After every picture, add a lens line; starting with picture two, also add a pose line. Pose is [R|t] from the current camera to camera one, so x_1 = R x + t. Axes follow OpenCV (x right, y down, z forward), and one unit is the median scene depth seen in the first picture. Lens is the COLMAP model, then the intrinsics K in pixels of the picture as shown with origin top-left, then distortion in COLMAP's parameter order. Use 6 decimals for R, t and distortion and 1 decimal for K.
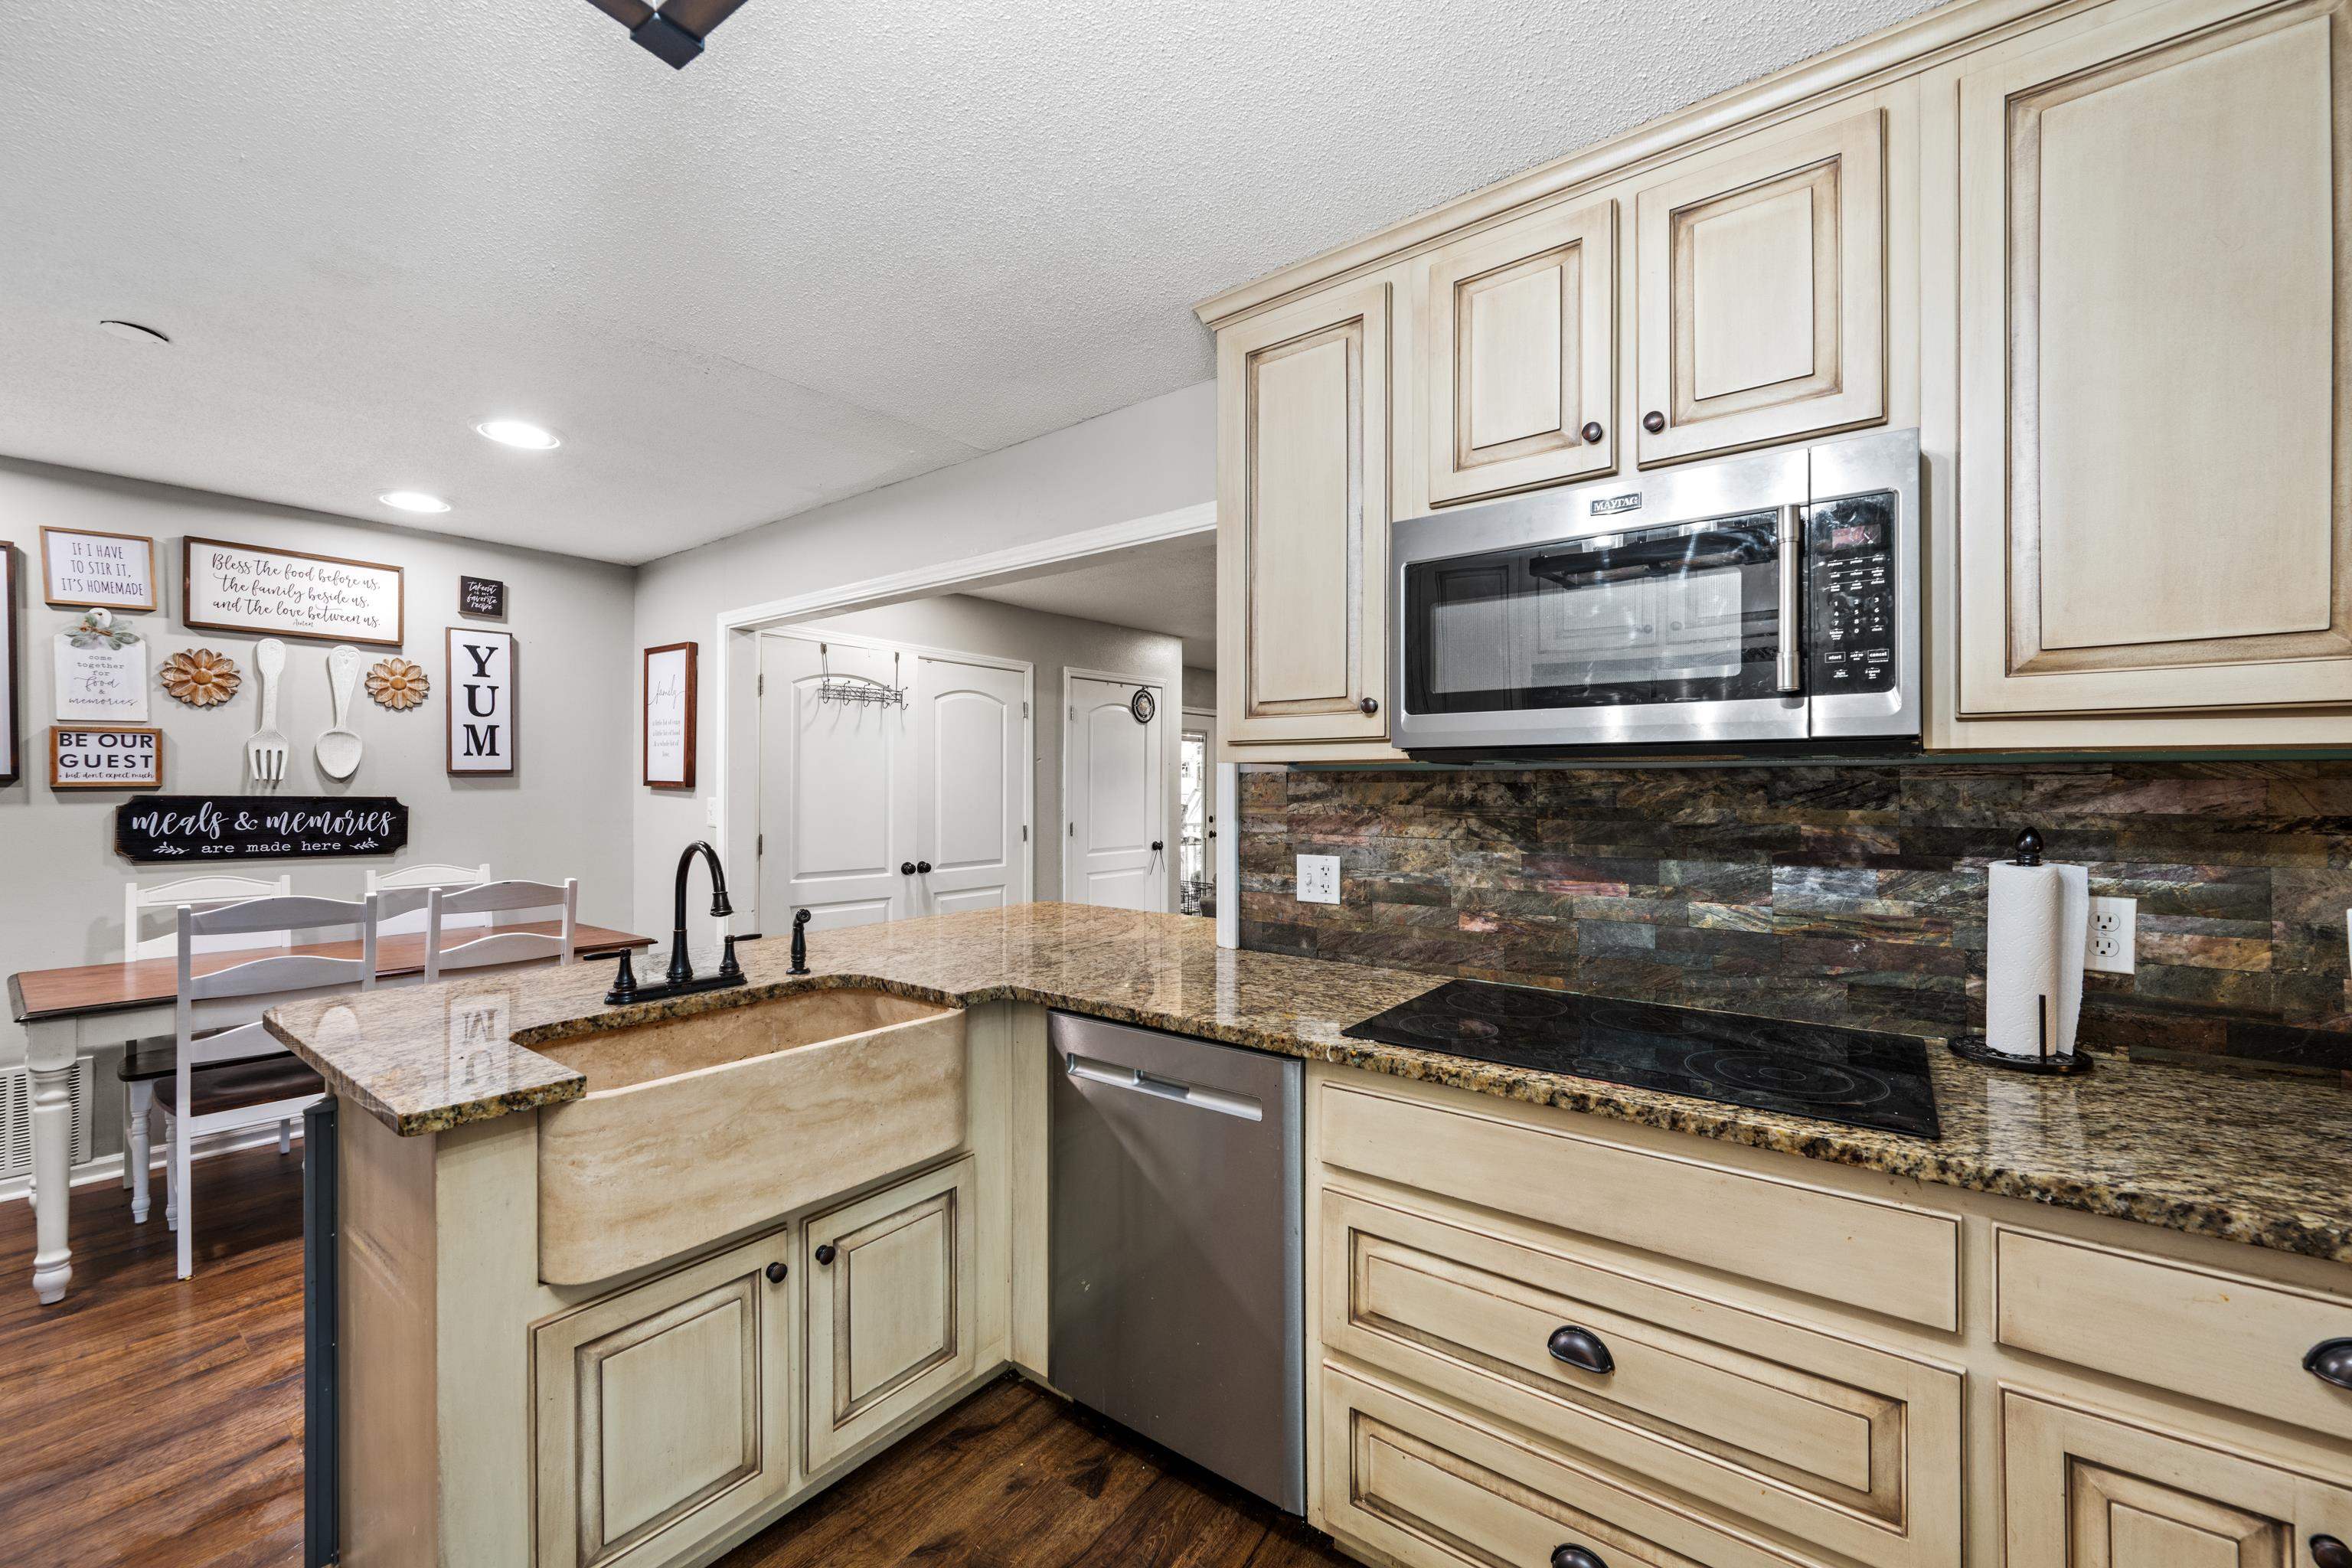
lens RADIAL K [[945.7, 0, 1187.4], [0, 945.7, 789.9], [0, 0, 1]] dist [0.000551, 0.000557]
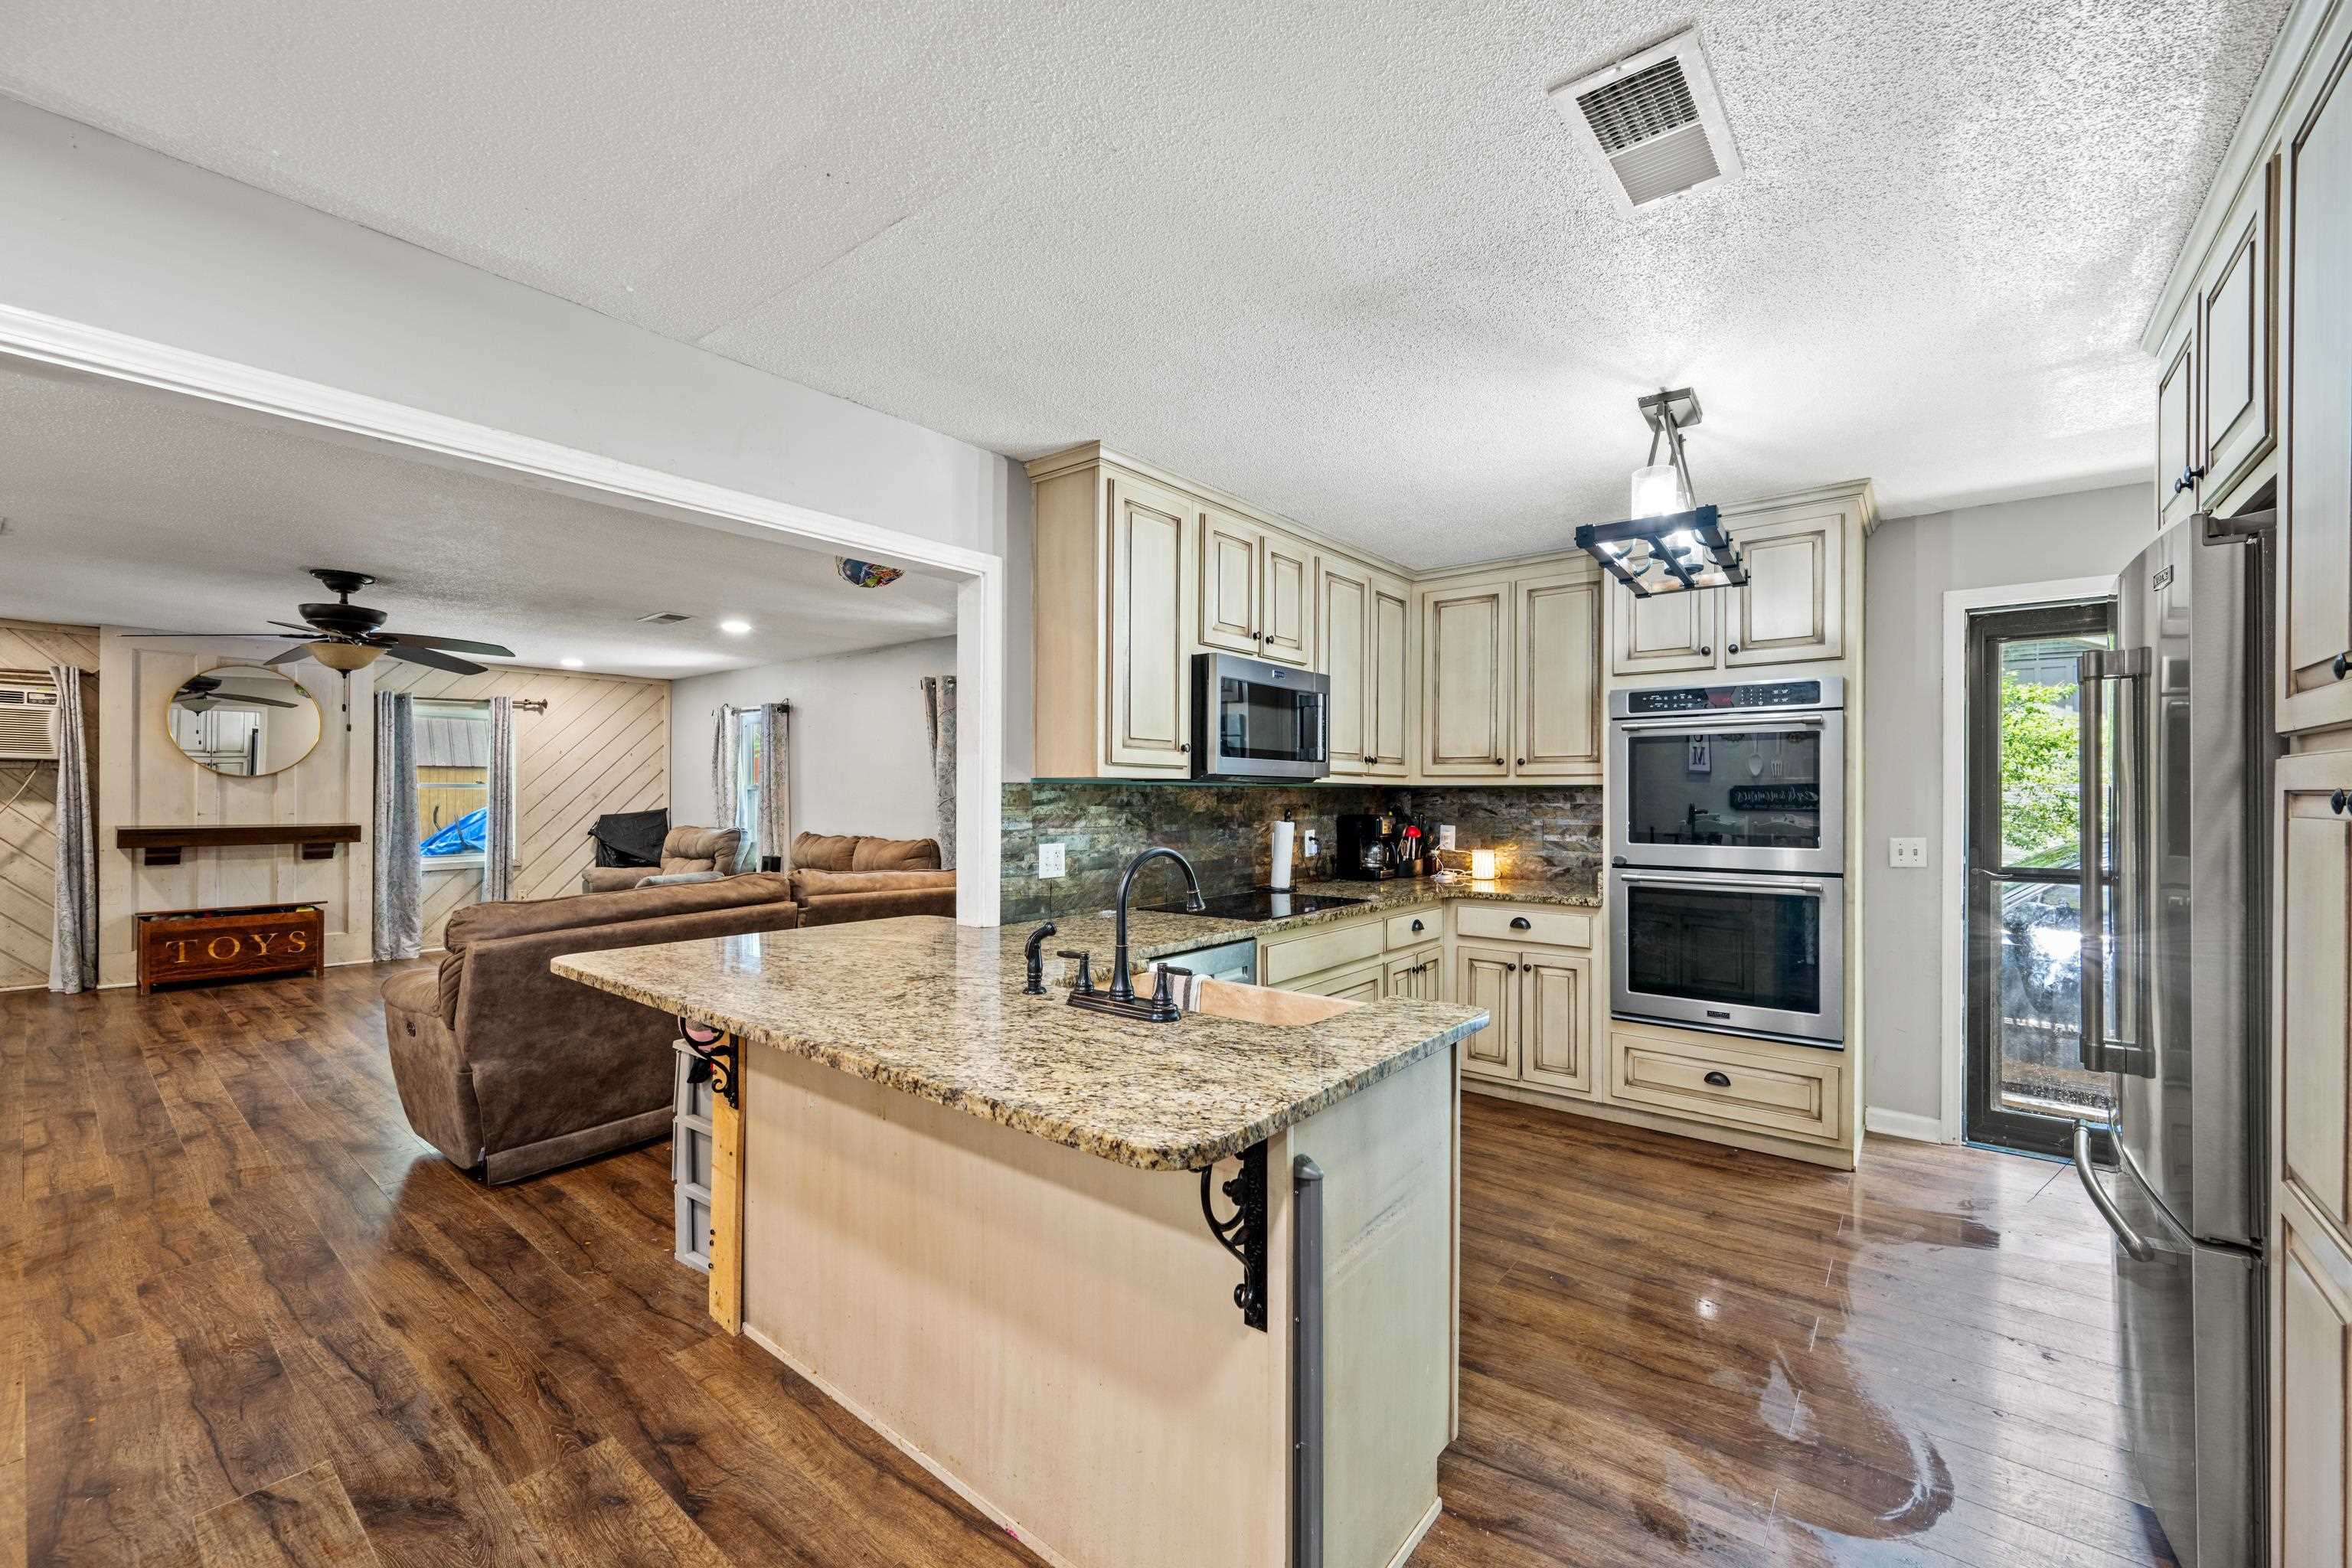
lens RADIAL K [[945.7, 0, 1187.4], [0, 945.7, 789.9], [0, 0, 1]] dist [0.000551, 0.000557]
pose [[0.020138, 0.006238, 0.999778, -0.830100], [0.000359, 0.999980, -0.006246, -0.000524], [-0.999797, 0.000485, 0.020135, 0.516768]]
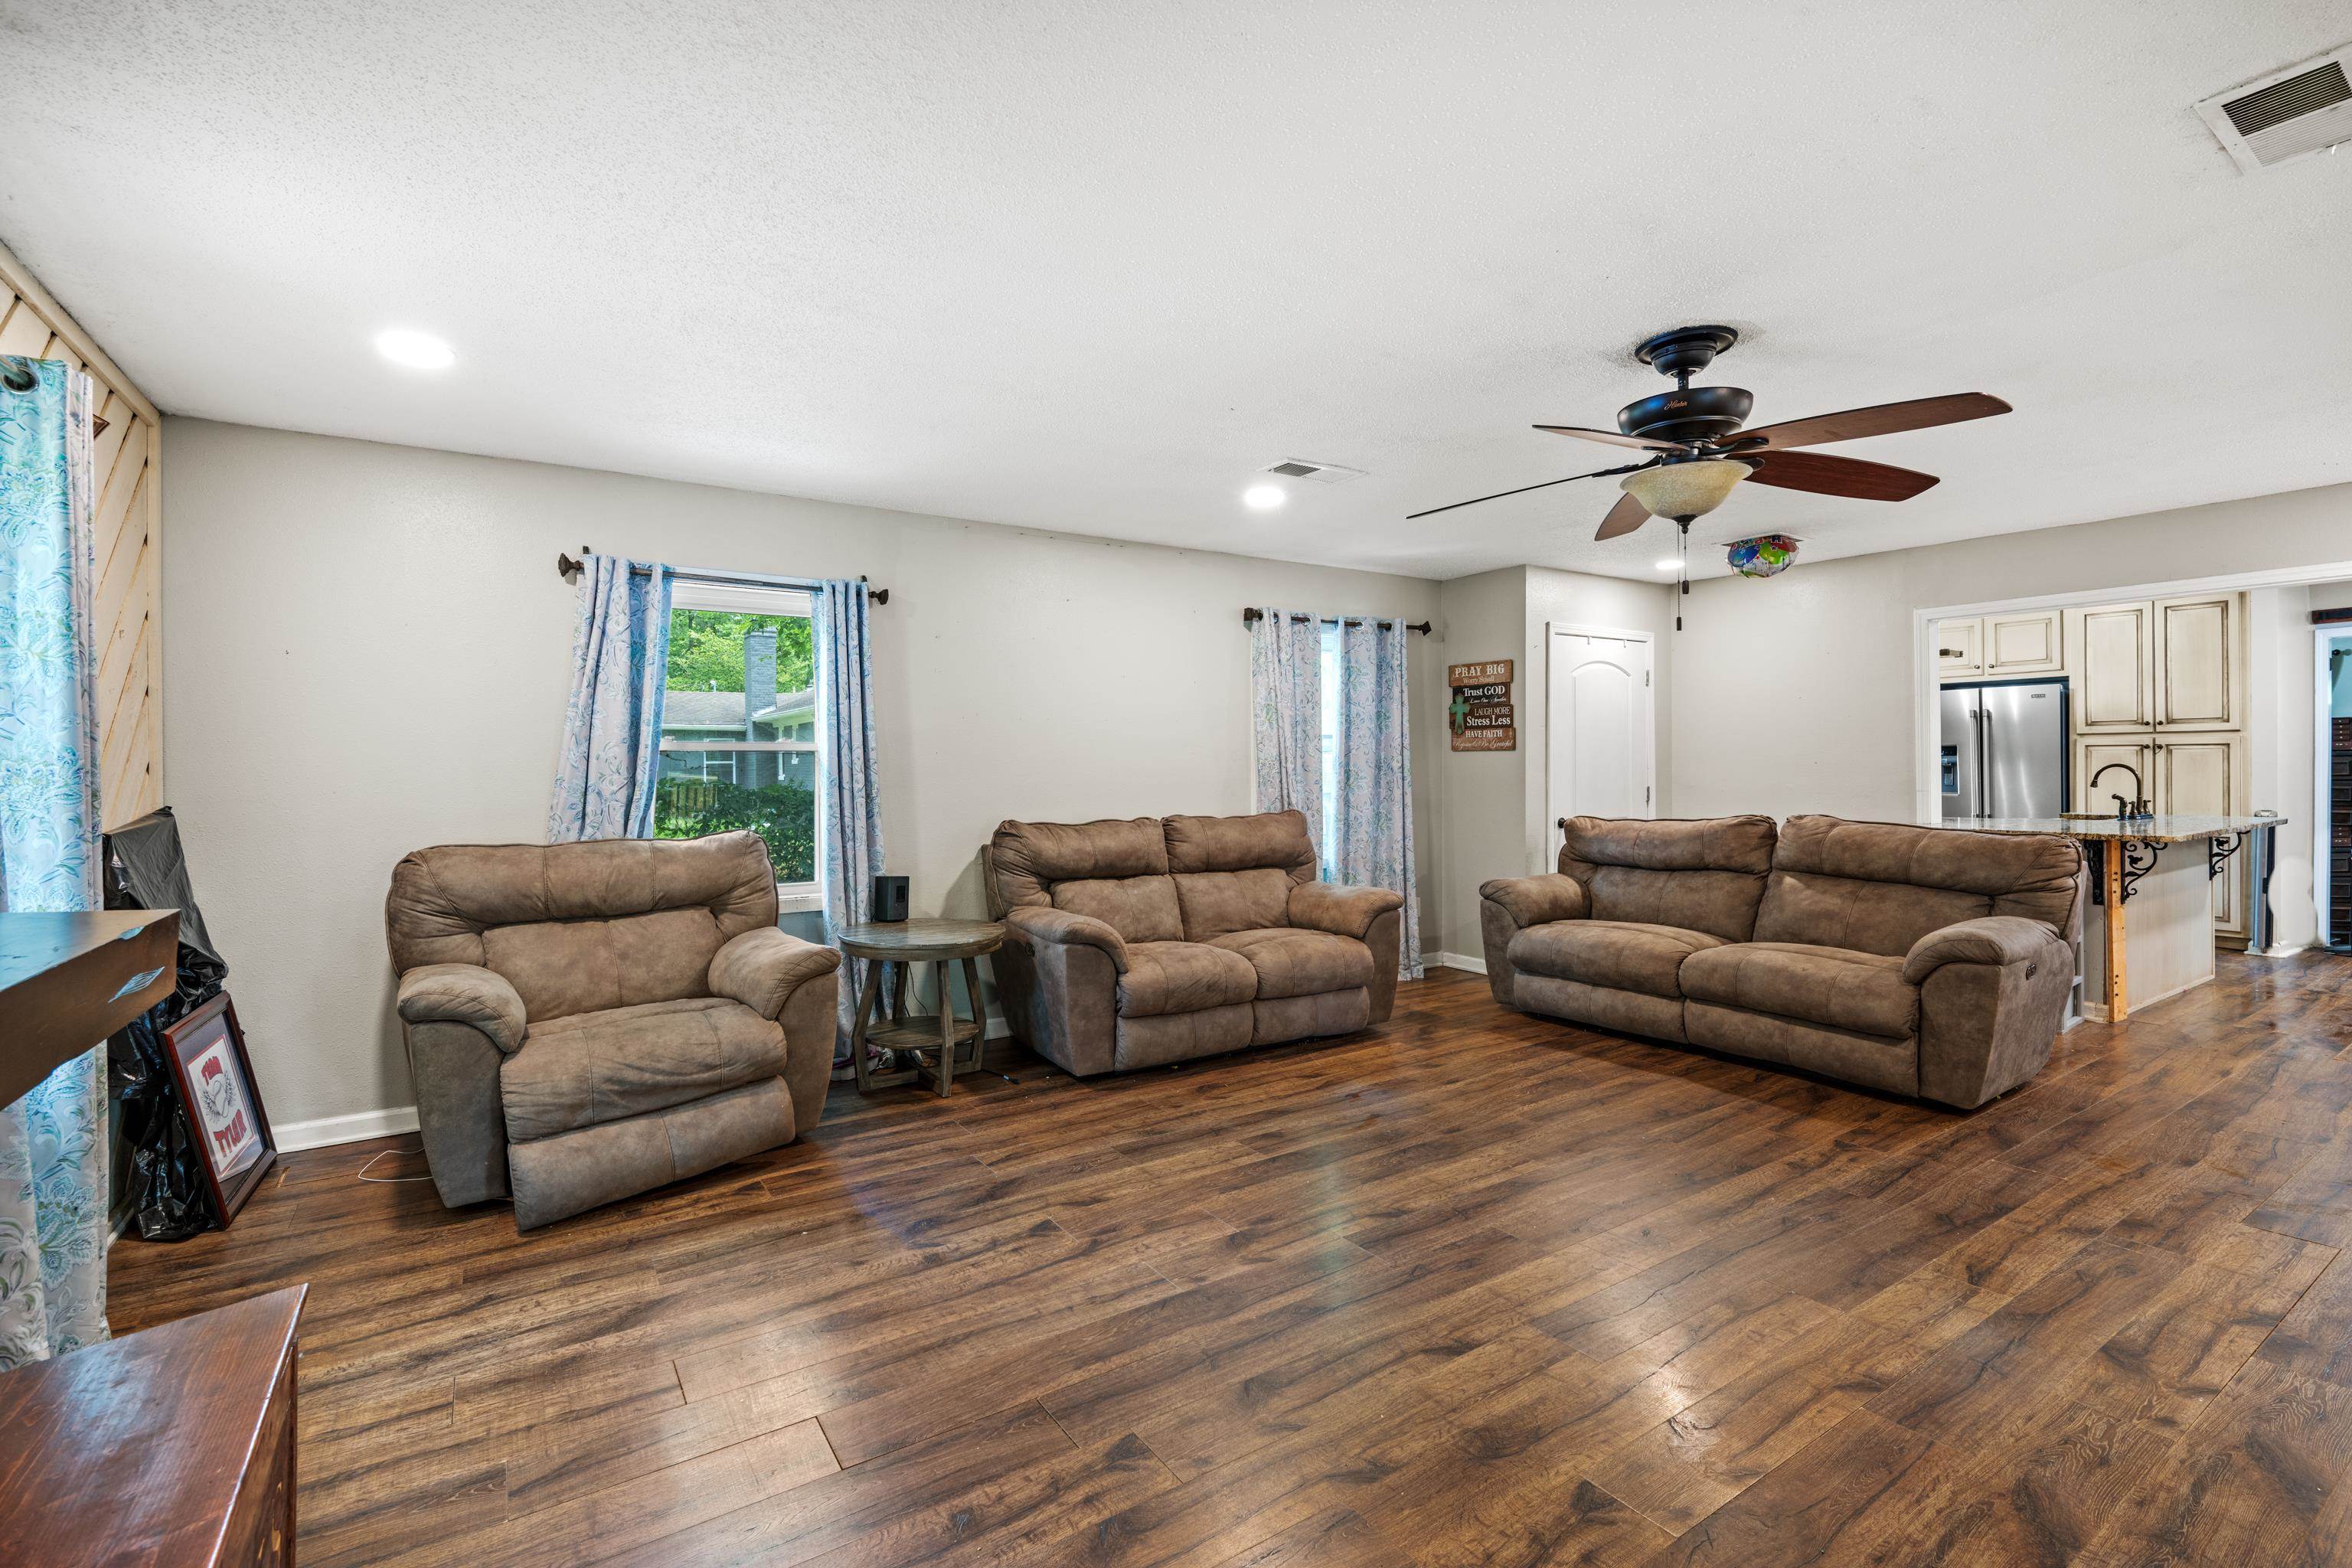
lens RADIAL K [[1056.6, 0, 1188.0], [0, 1056.6, 765.1], [0, 0, 1]] dist [-0.001500, 0.004343]
pose [[-0.950755, 0.011316, 0.309736, 0.601532], [0.013806, 0.999888, 0.005848, 0.001466], [-0.309635, 0.009836, -0.950805, 2.633162]]
